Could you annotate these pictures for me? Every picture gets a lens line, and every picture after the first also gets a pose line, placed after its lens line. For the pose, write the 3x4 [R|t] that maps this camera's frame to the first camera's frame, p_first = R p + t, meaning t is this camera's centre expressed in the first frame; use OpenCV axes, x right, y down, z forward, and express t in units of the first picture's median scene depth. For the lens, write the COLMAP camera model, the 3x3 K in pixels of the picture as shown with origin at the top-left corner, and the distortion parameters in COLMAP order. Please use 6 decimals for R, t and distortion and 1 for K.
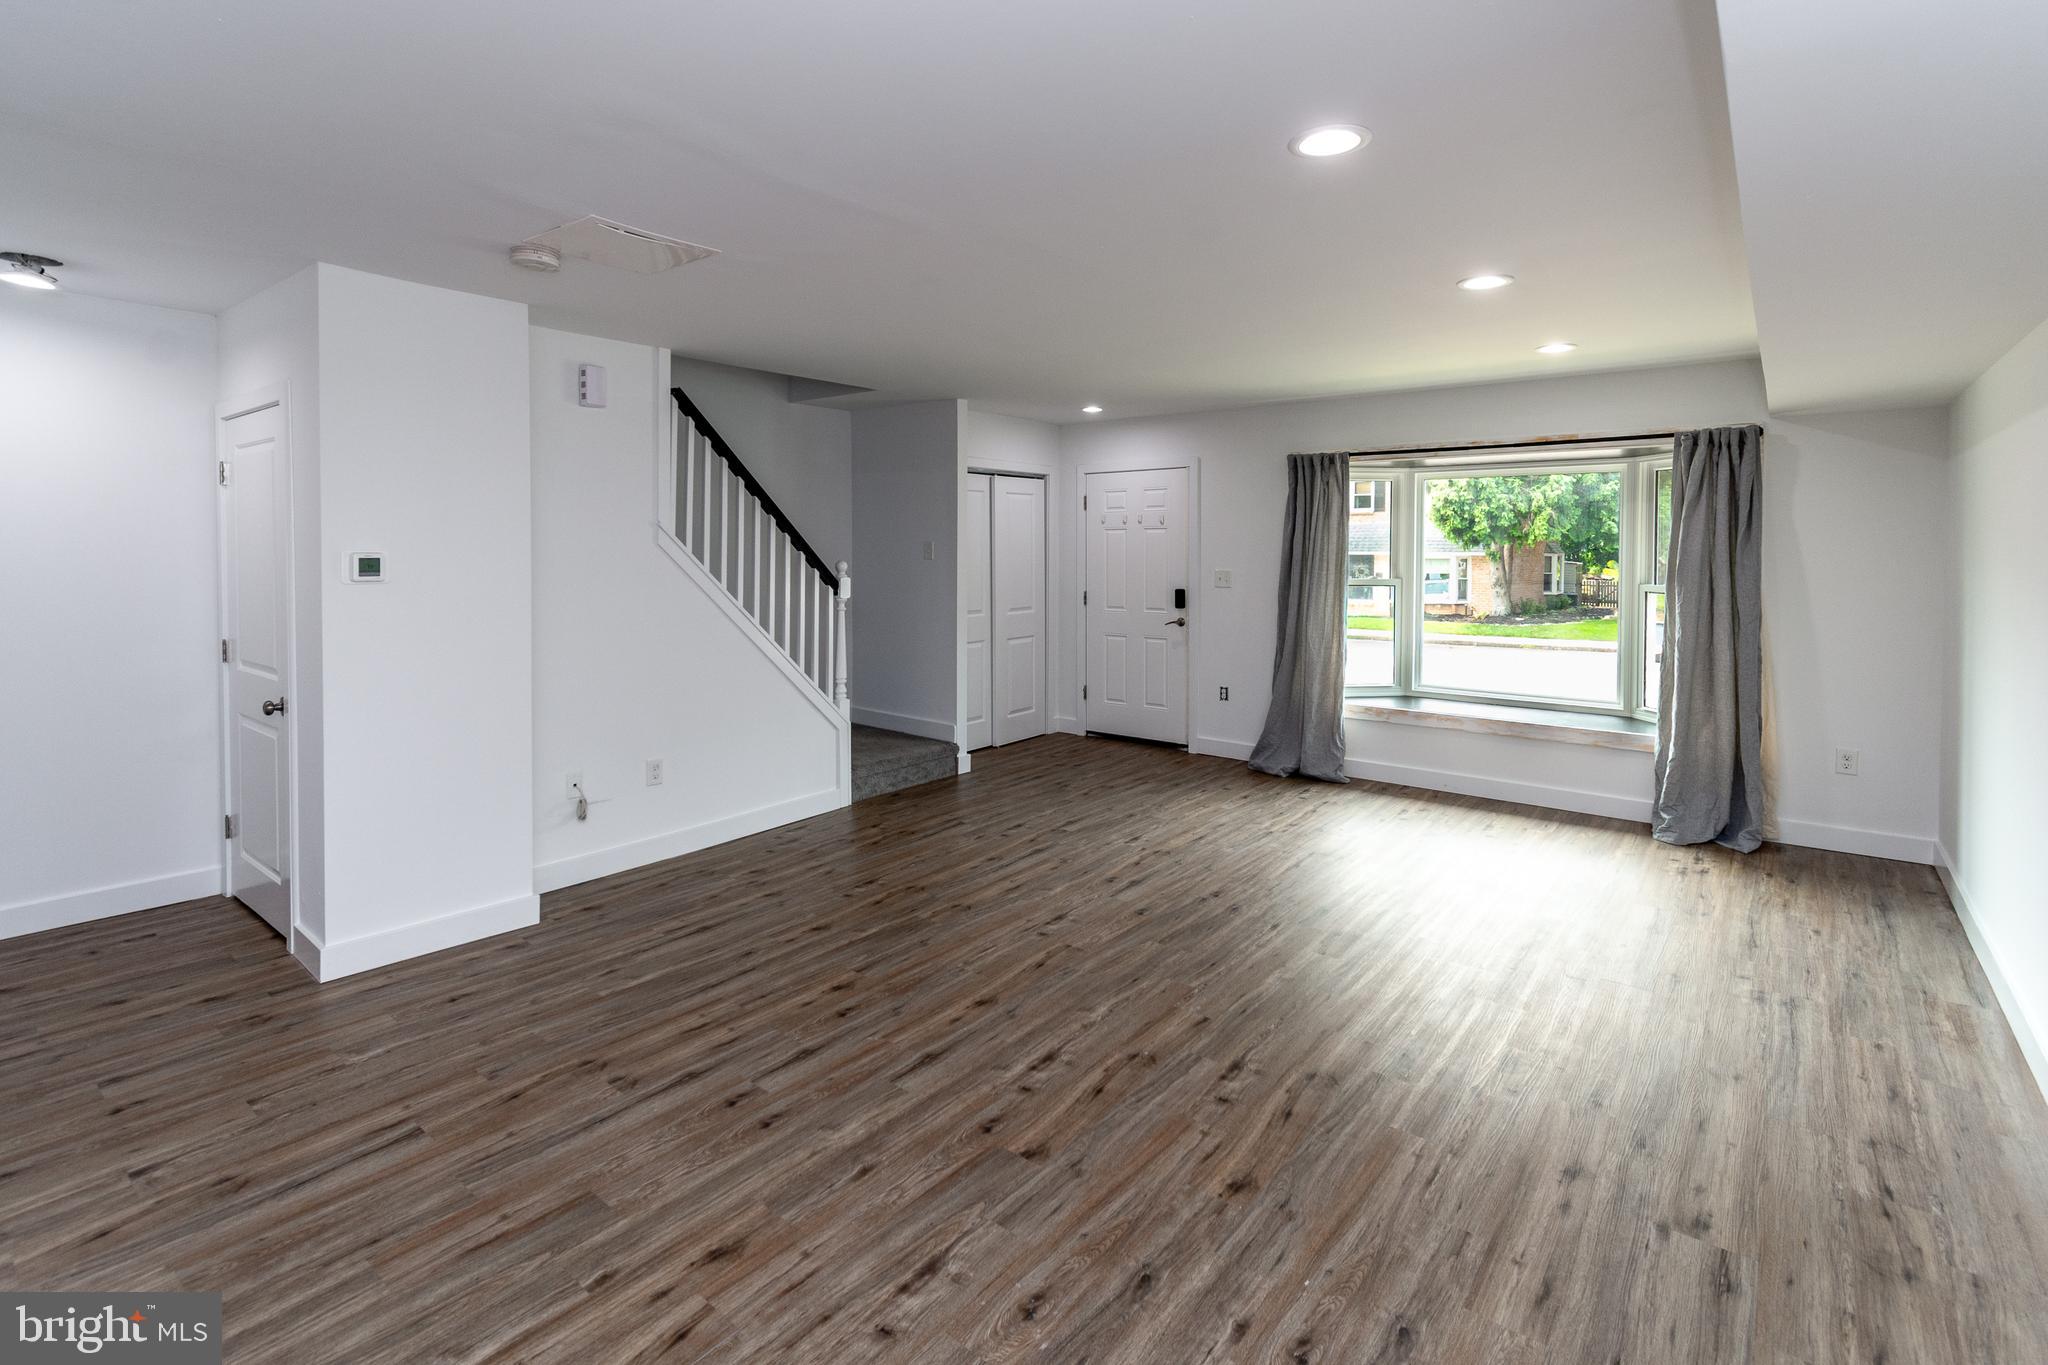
lens RADIAL K [[972.1, 0, 1032.4], [0, 972.1, 509.6], [0, 0, 1]] dist [0.000415, -0.000567]
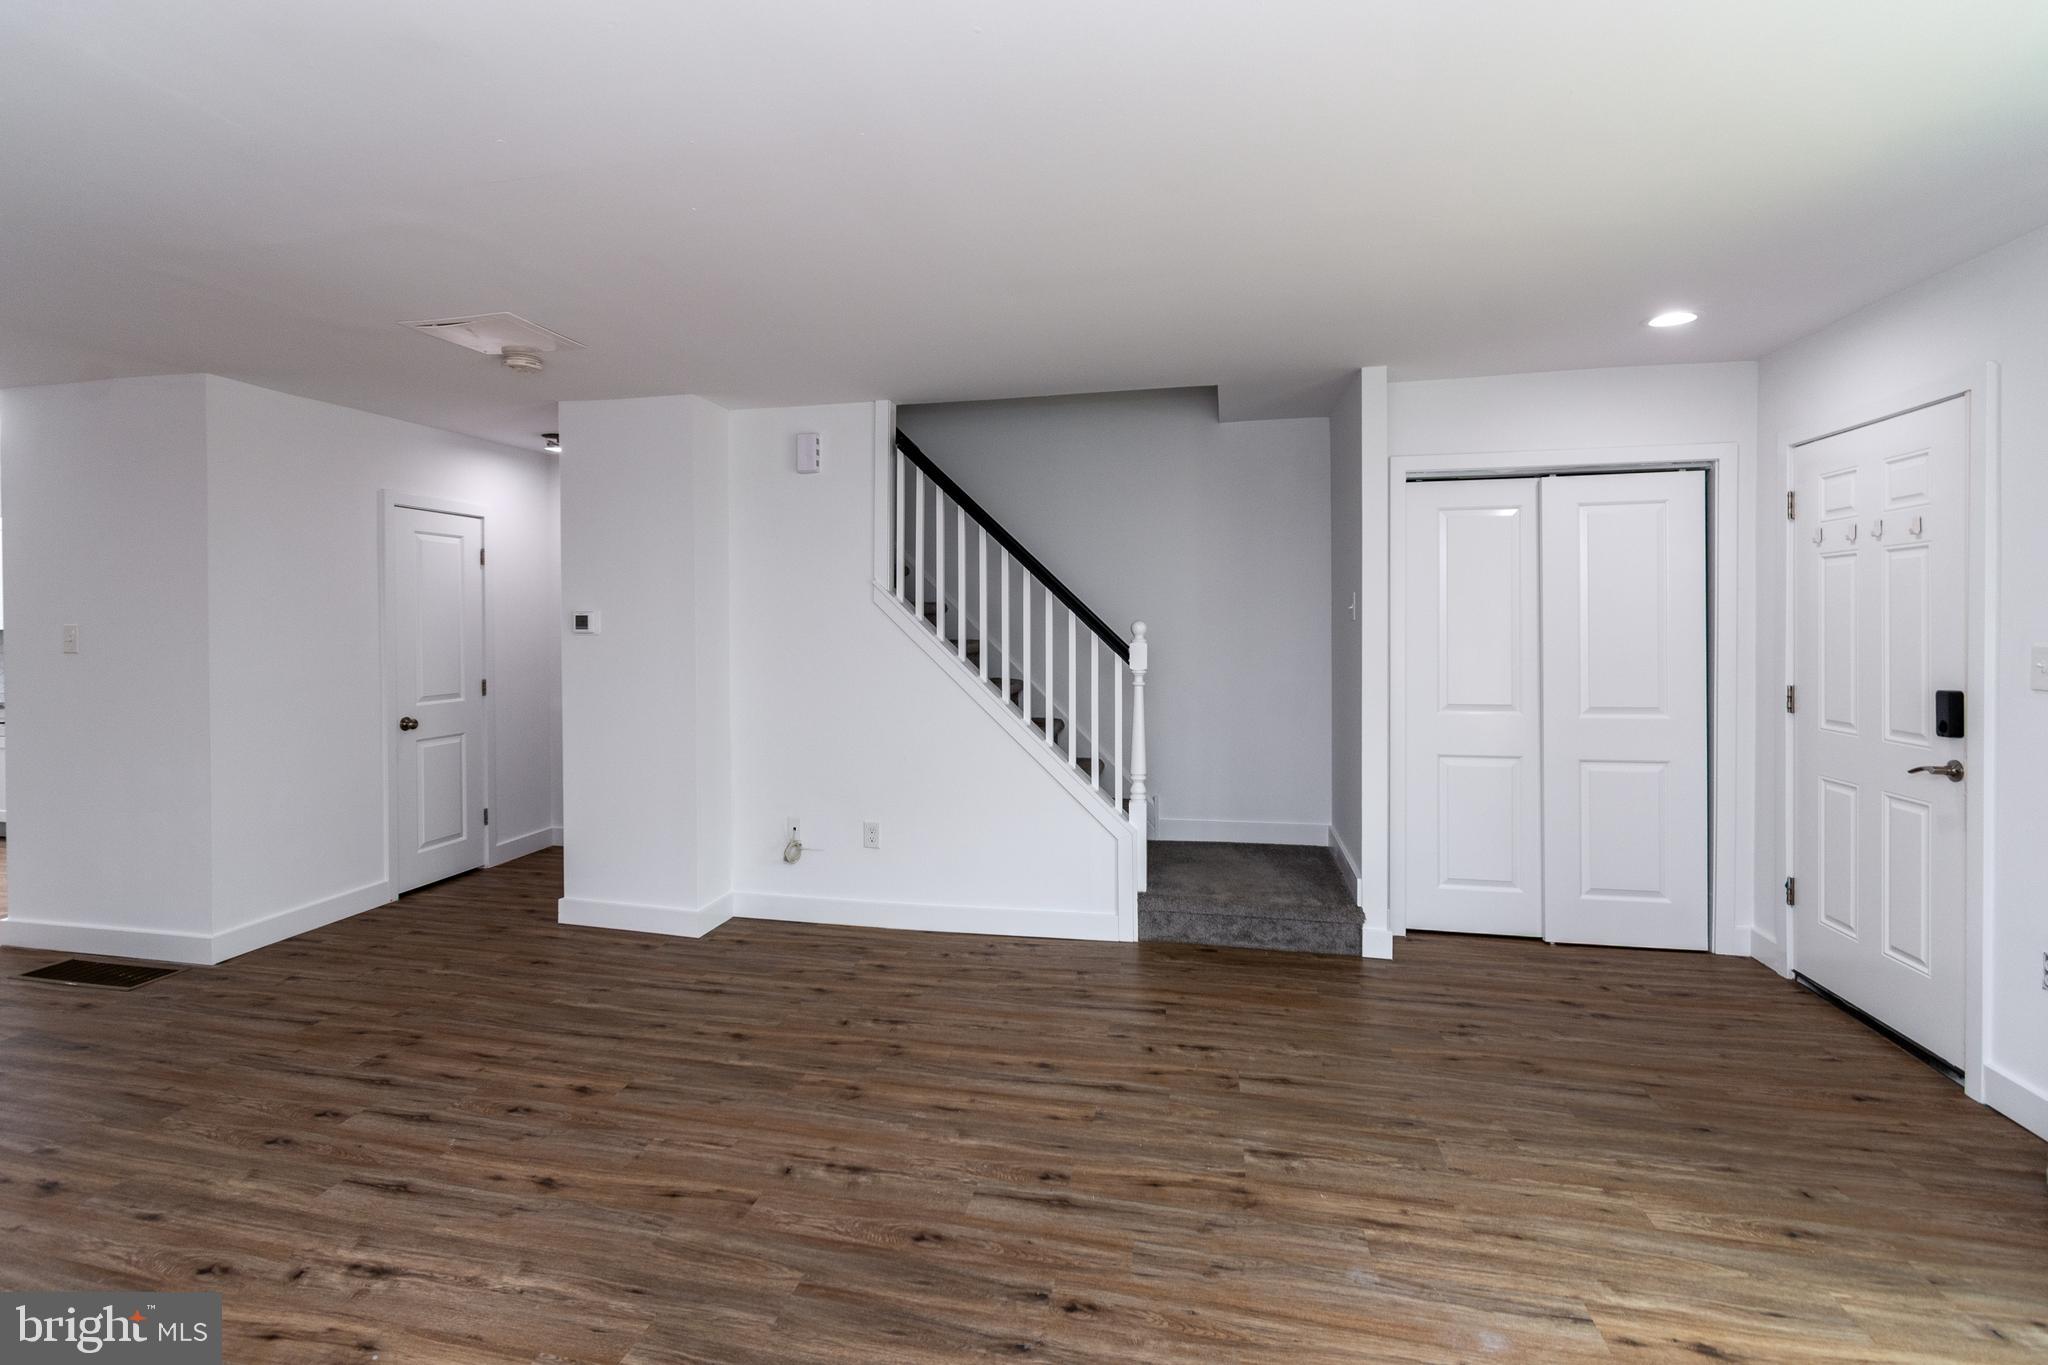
lens RADIAL K [[979.2, 0, 980.8], [0, 979.2, 604.1], [0, 0, 1]] dist [-0.000357, -0.000911]
pose [[0.411852, -0.018885, -0.911055, 0.640710], [0.041579, 0.999133, -0.001914, 0.050282], [0.910302, -0.037093, 0.412280, 0.801152]]
